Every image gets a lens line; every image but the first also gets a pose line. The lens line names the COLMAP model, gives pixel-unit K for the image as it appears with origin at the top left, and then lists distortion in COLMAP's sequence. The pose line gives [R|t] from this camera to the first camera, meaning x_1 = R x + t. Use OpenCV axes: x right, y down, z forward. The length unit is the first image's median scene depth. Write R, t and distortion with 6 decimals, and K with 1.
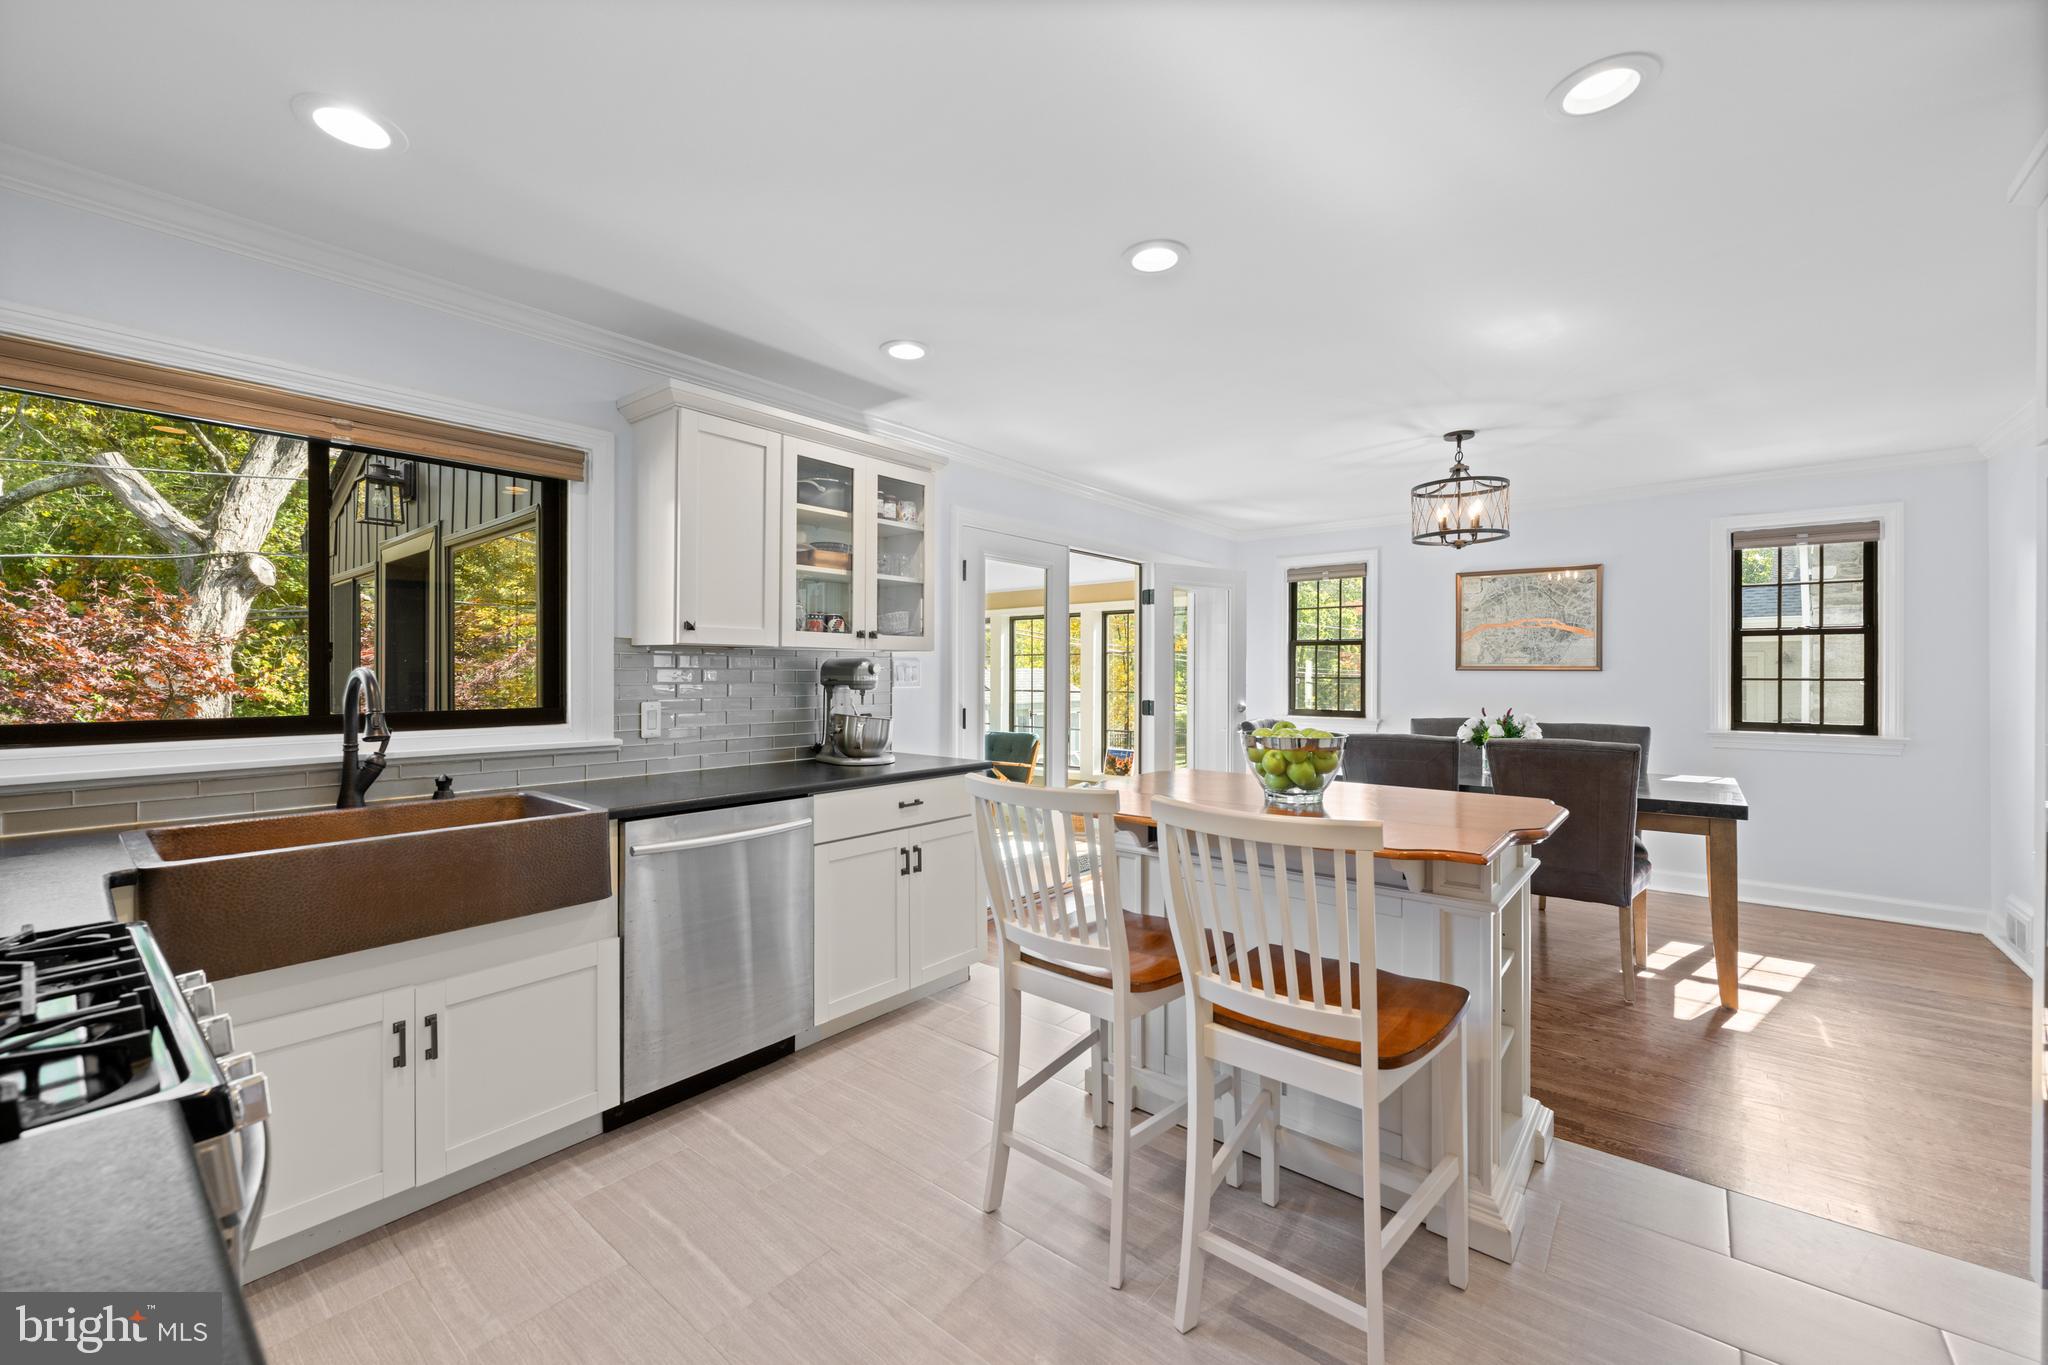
lens RADIAL K [[813.5, 0, 1020.6], [0, 813.5, 674.3], [0, 0, 1]] dist [-0.003018, 0.000482]
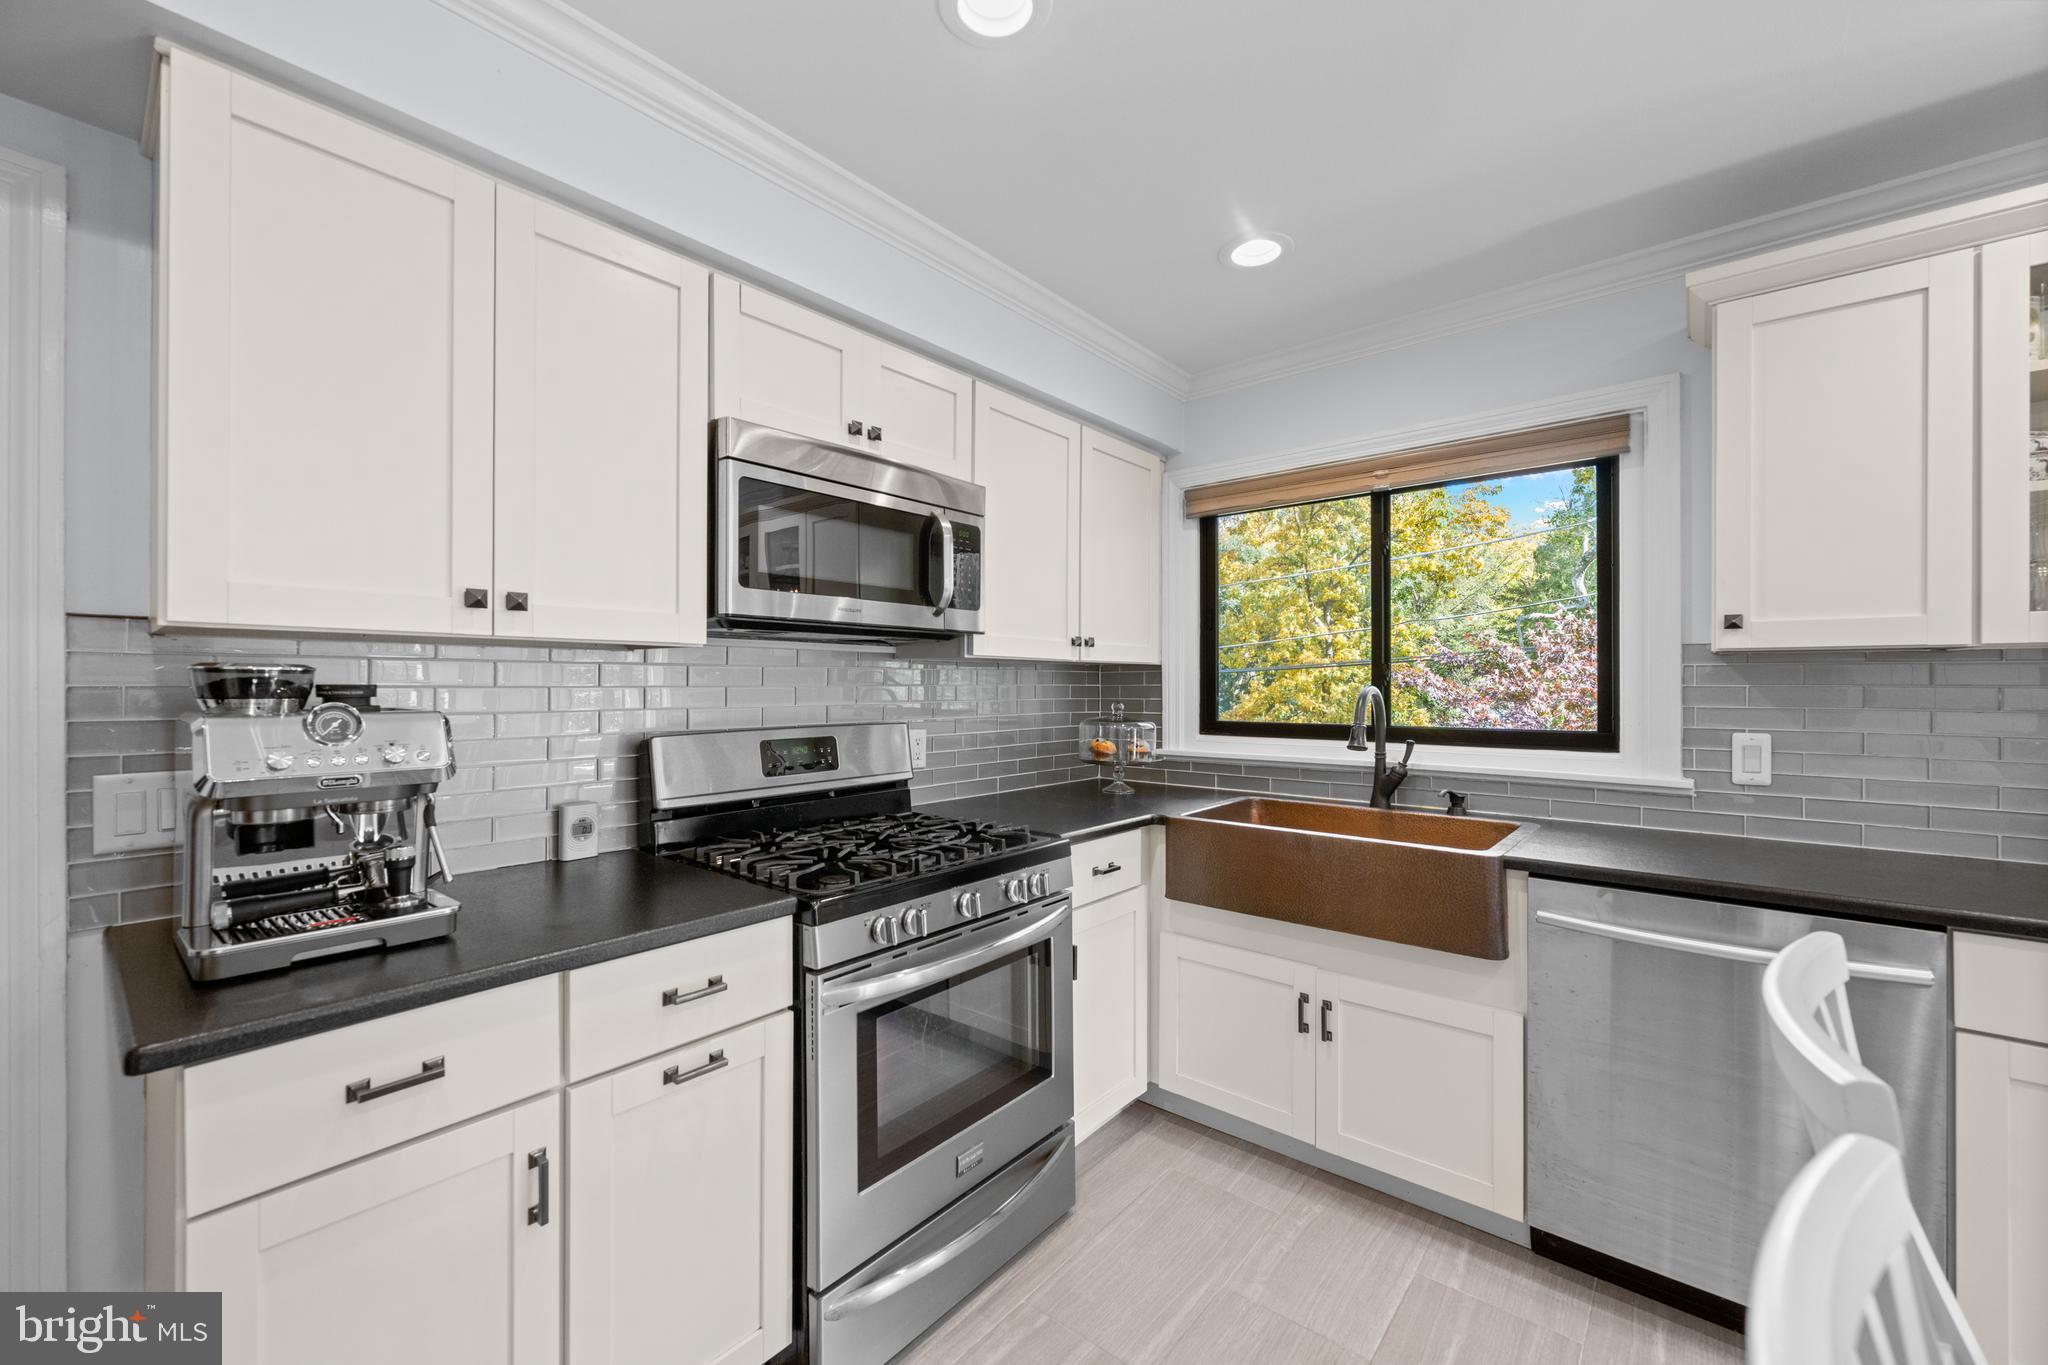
lens RADIAL K [[813.5, 0, 1017.7], [0, 813.5, 681.9], [0, 0, 1]] dist [-0.003018, 0.000482]
pose [[-0.016585, -0.002196, -0.999860, 0.176816], [-0.002496, 0.999995, -0.002155, -0.004897], [0.999859, 0.002460, -0.016590, 0.272334]]
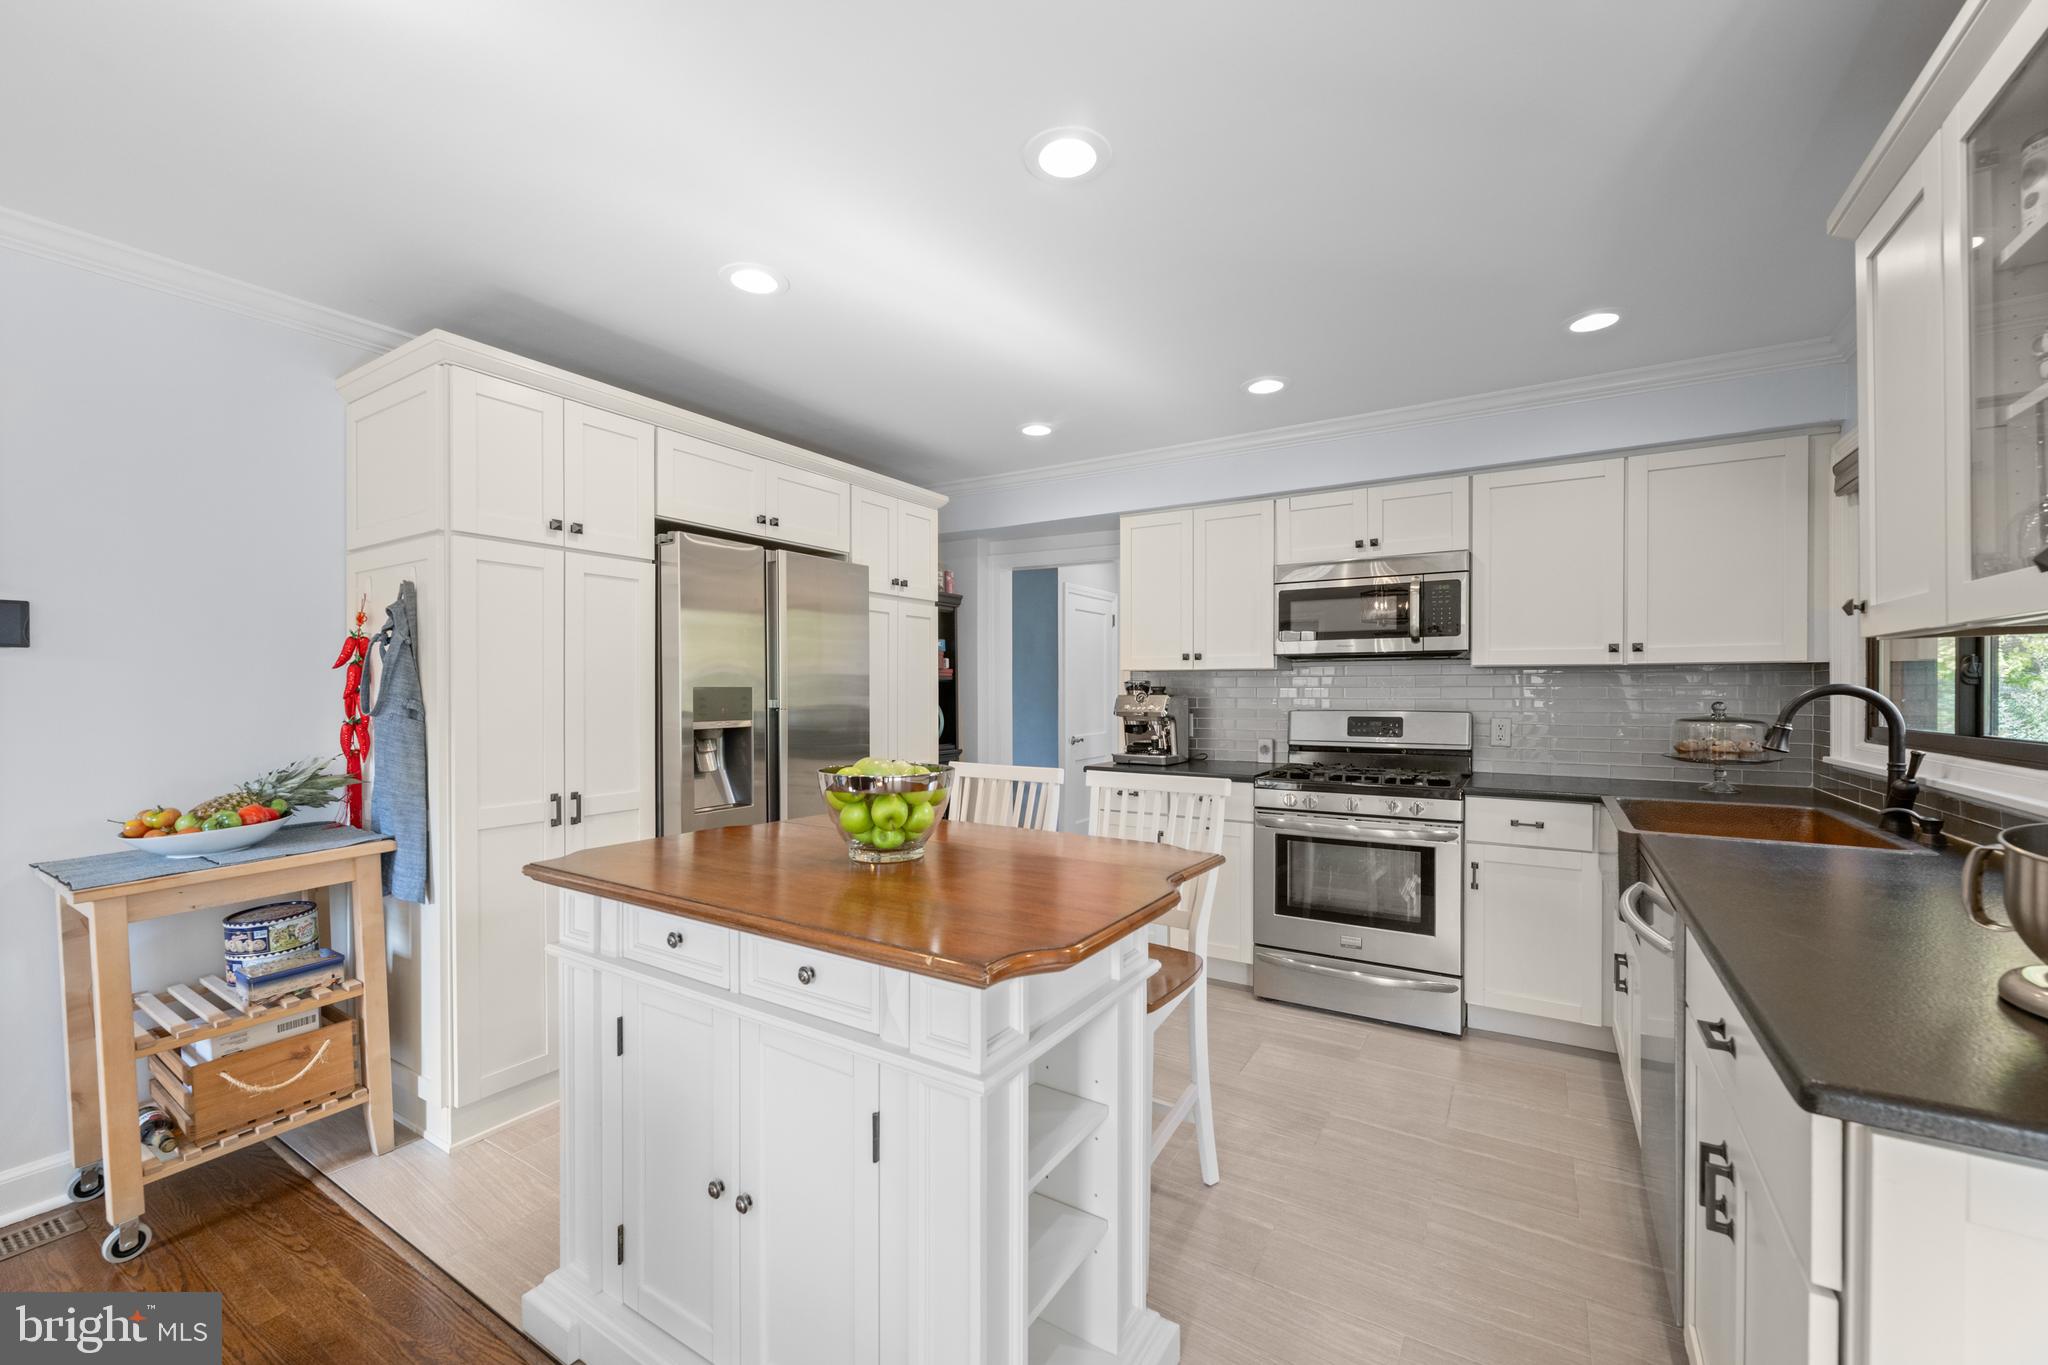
lens RADIAL K [[813.5, 0, 1022.2], [0, 813.5, 694.8], [0, 0, 1]] dist [-0.003018, 0.000482]
pose [[-0.991365, 0.001457, -0.131125, 0.171633], [0.000443, 0.999970, 0.007767, -0.001218], [0.131132, 0.007642, -0.991335, 0.969648]]
